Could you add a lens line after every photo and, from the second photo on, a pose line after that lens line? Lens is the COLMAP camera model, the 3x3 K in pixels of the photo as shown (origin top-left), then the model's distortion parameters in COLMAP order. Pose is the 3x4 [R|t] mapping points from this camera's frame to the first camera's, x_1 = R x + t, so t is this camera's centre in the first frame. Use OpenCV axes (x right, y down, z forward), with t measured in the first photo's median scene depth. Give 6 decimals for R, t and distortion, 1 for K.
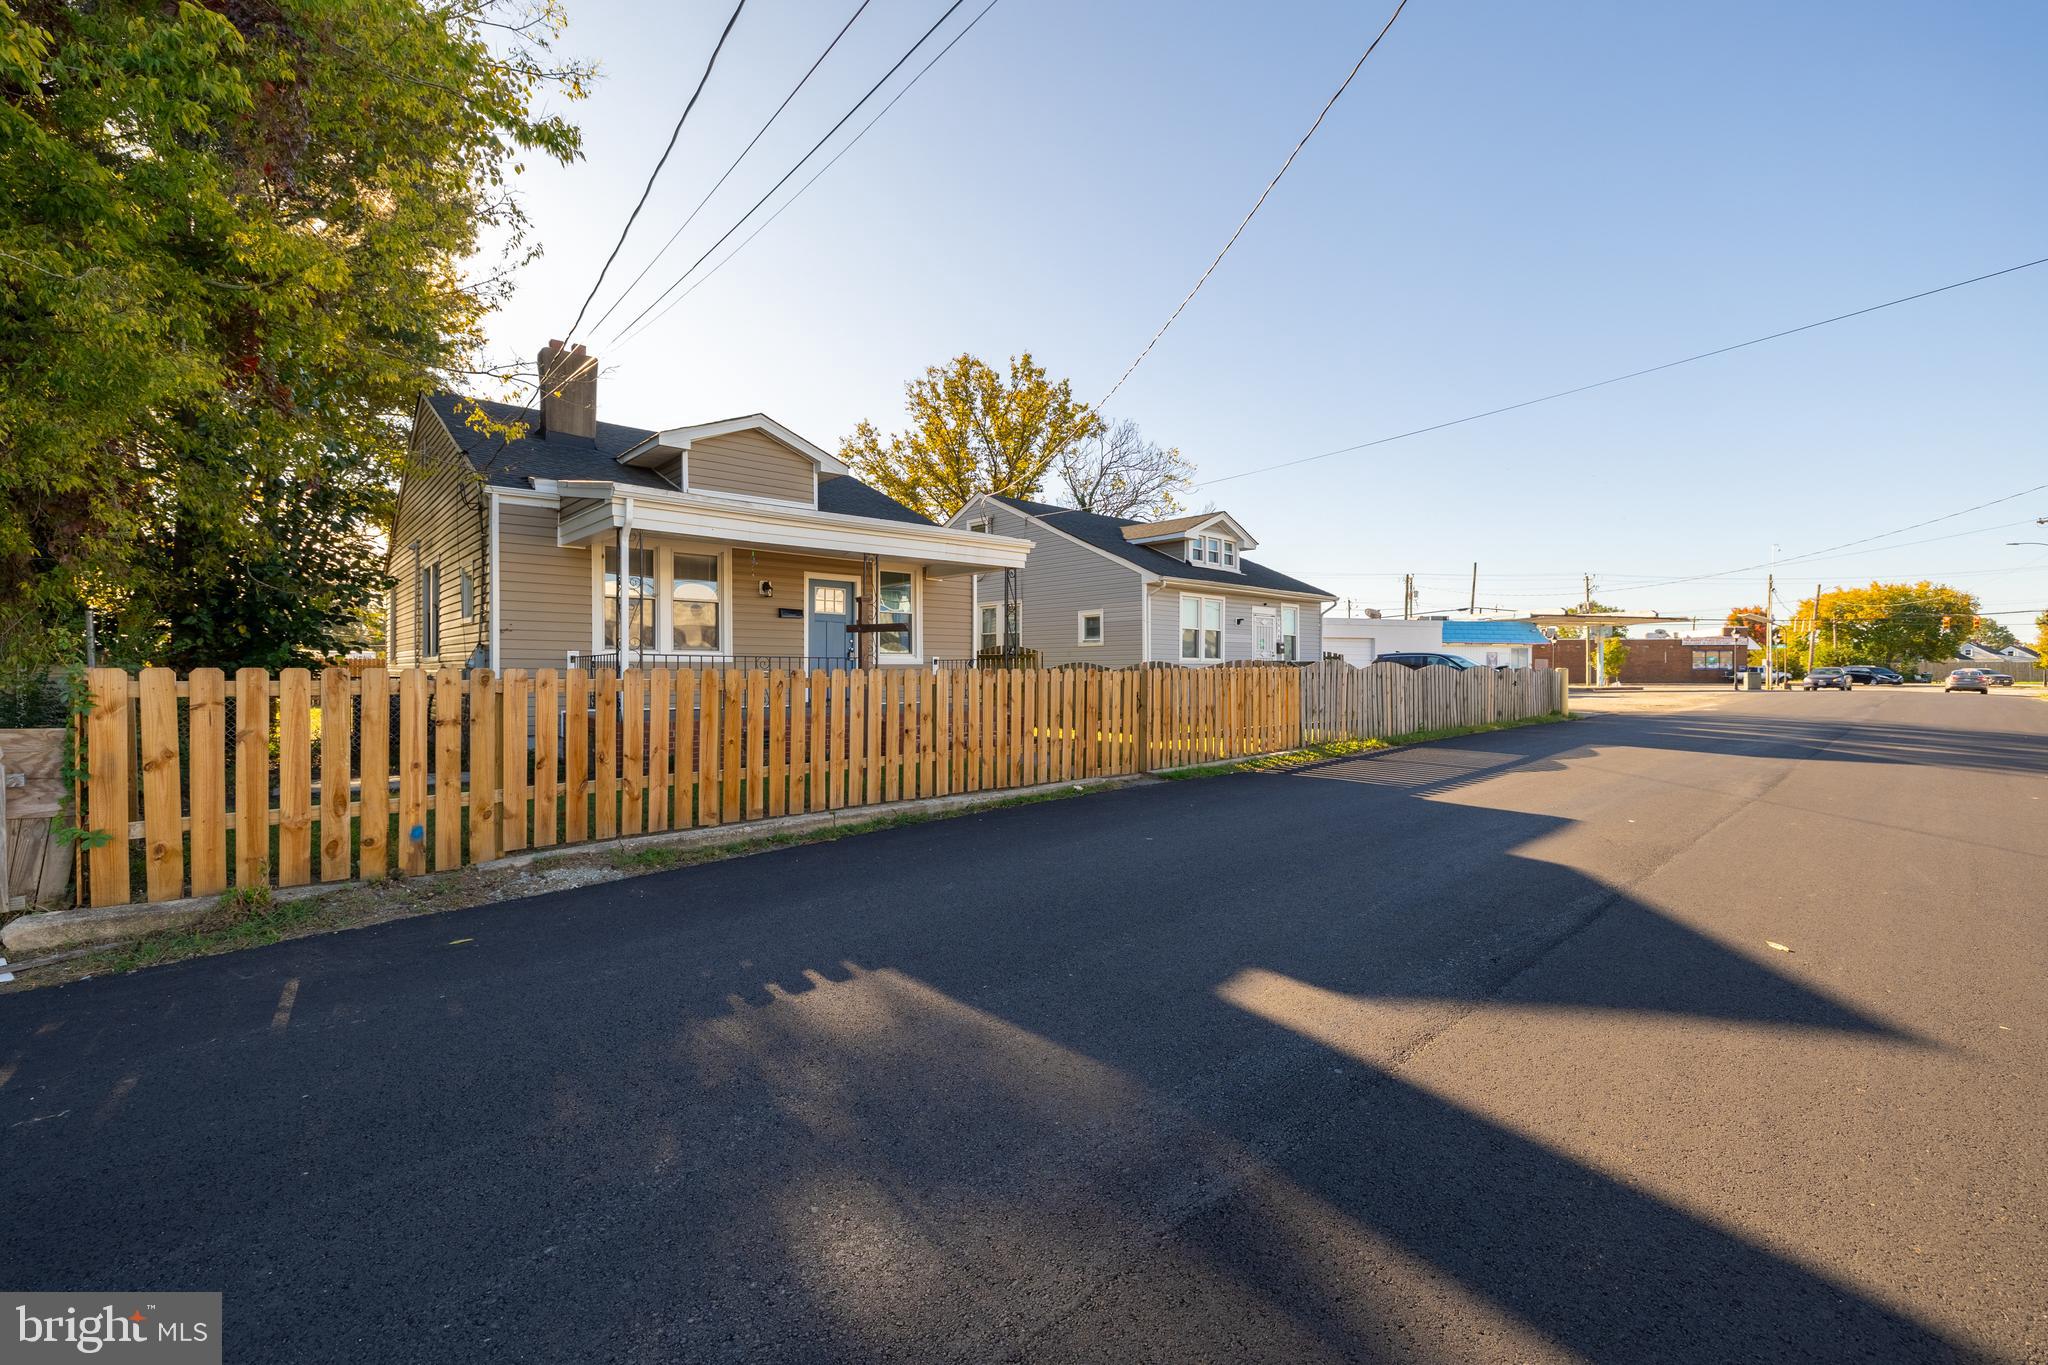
lens RADIAL K [[840.7, 0, 1015.5], [0, 840.7, 696.4], [0, 0, 1]] dist [0.000064, 0.000076]
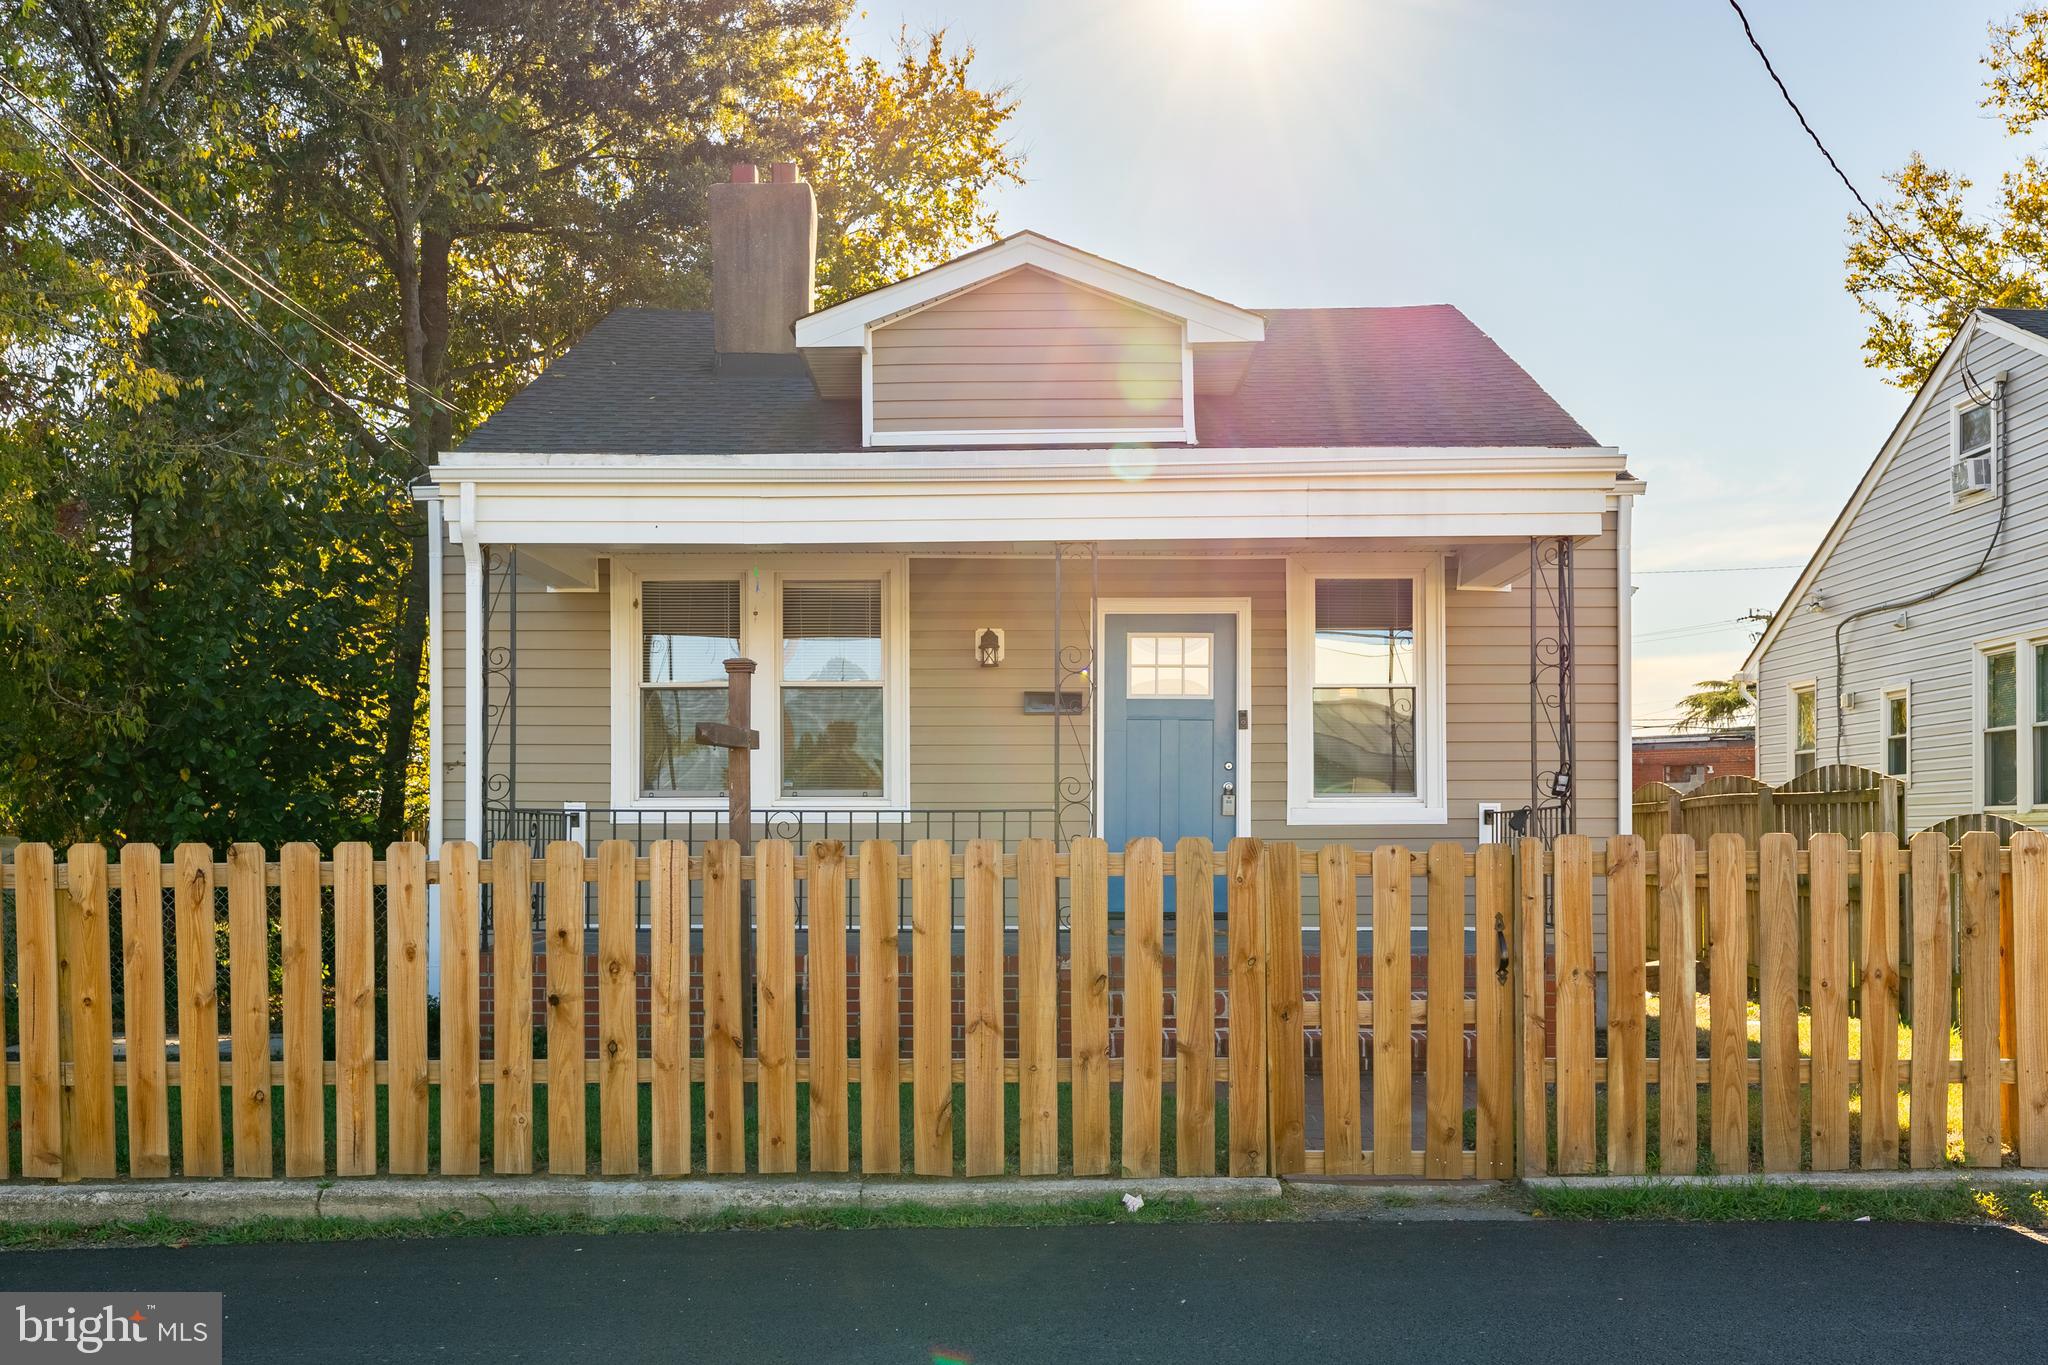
lens RADIAL K [[2045.2, 0, 1023.3], [0, 2045.2, 837.3], [0, 0, 1]] dist [0.006667, 0.003890]
pose [[0.740979, -0.002626, -0.671523, 0.410071], [-0.018450, 0.999535, -0.024266, -0.009143], [0.671275, 0.030370, 0.740586, 0.266902]]
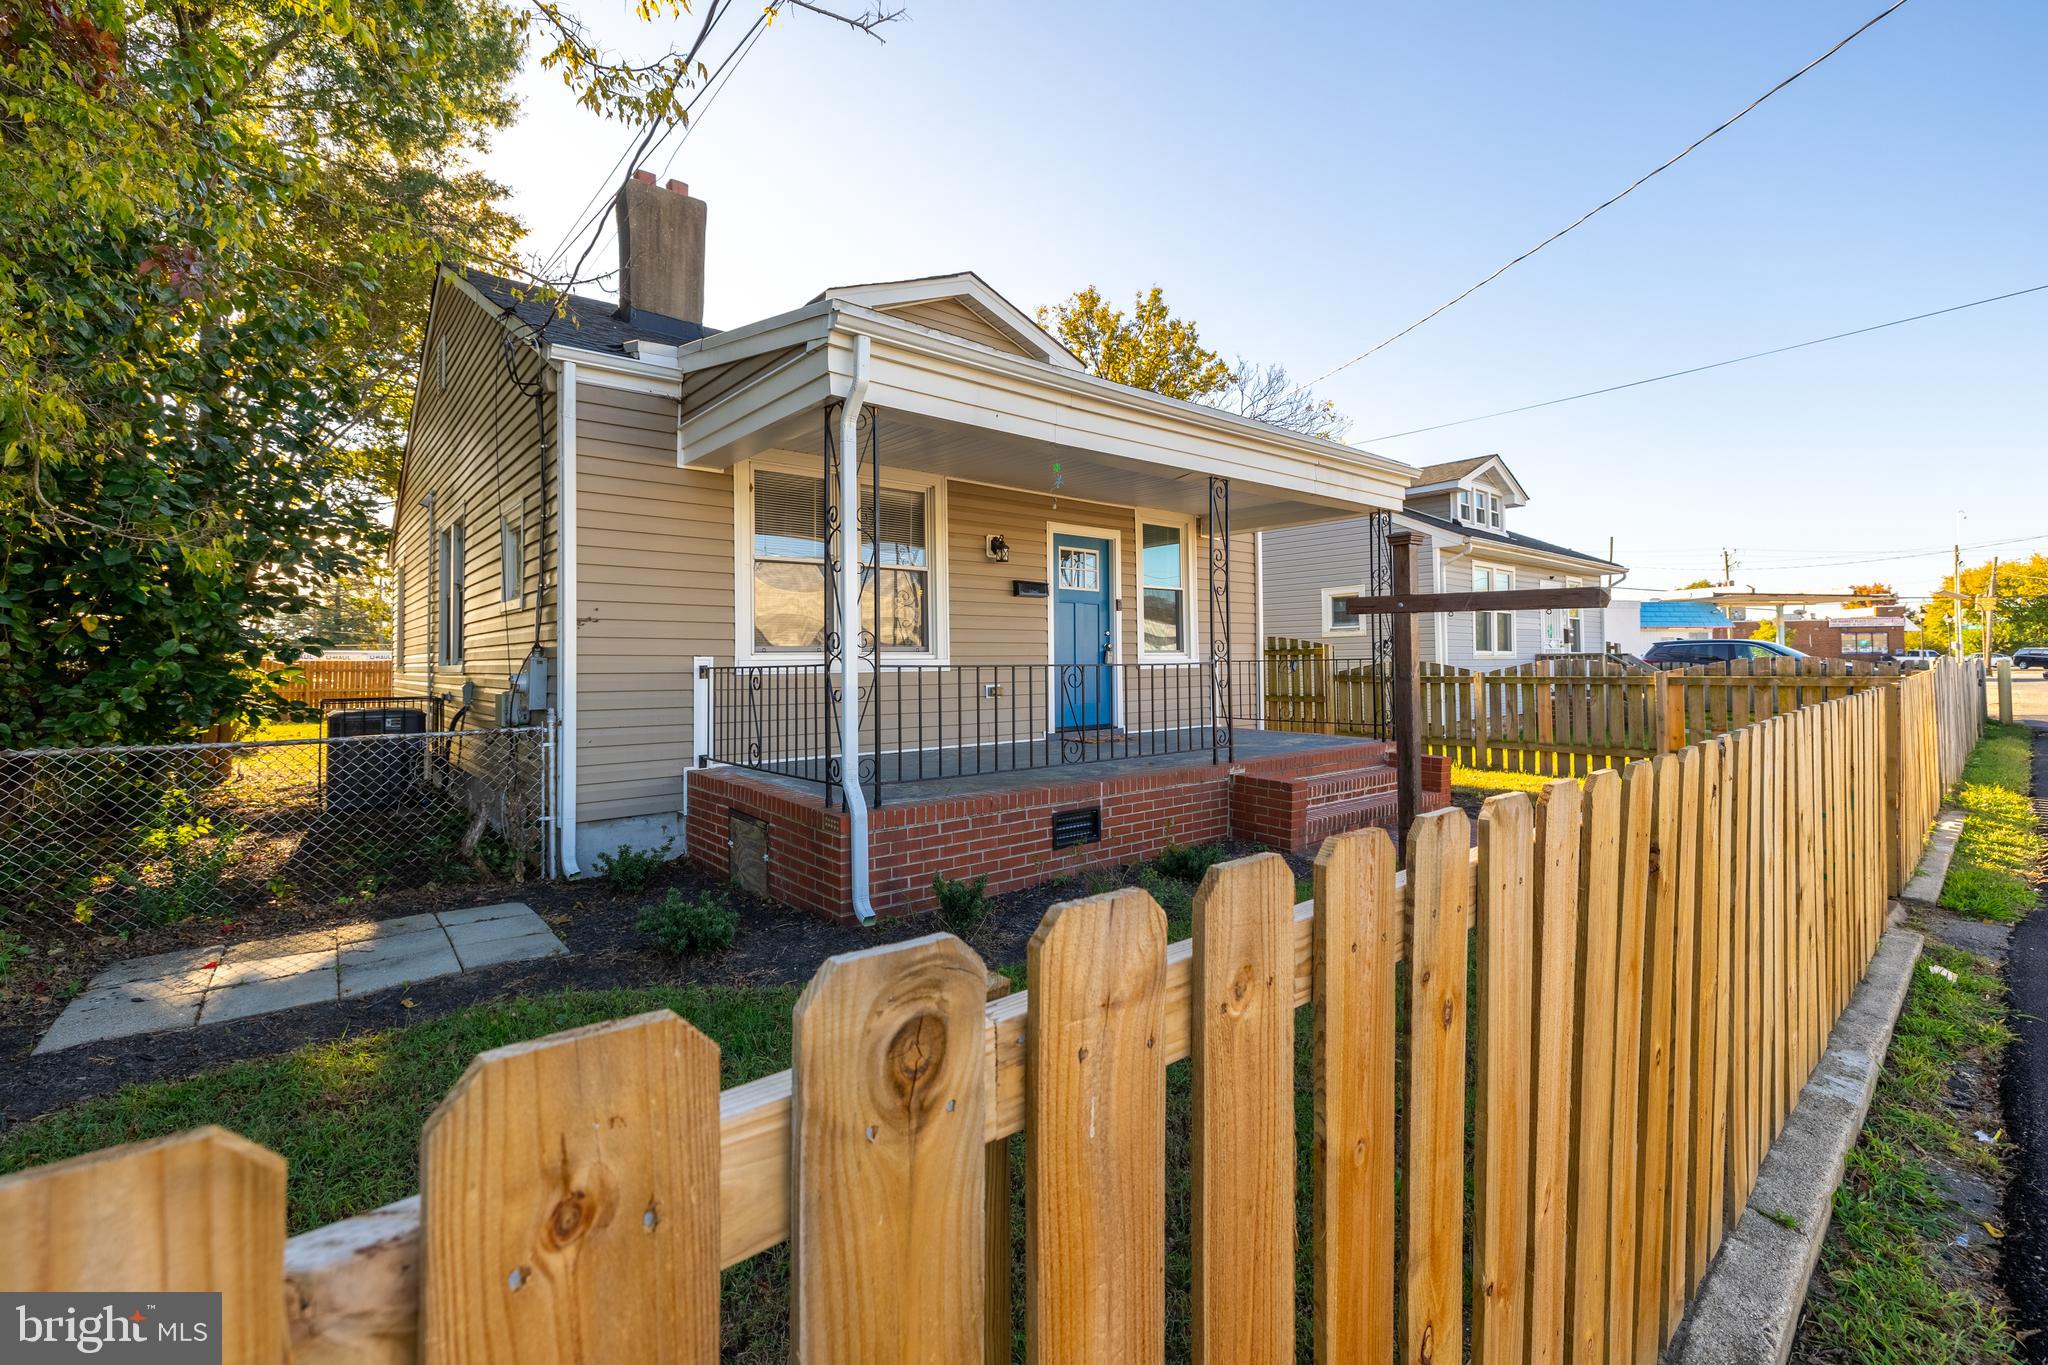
lens RADIAL K [[859.4, 0, 1021.6], [0, 859.4, 666.2], [0, 0, 1]] dist [0.000946, 0.000457]
pose [[0.999621, -0.010811, -0.025334, -0.271680], [0.010166, 0.999624, -0.025452, -0.028223], [0.025600, 0.025184, 0.999355, 0.396662]]
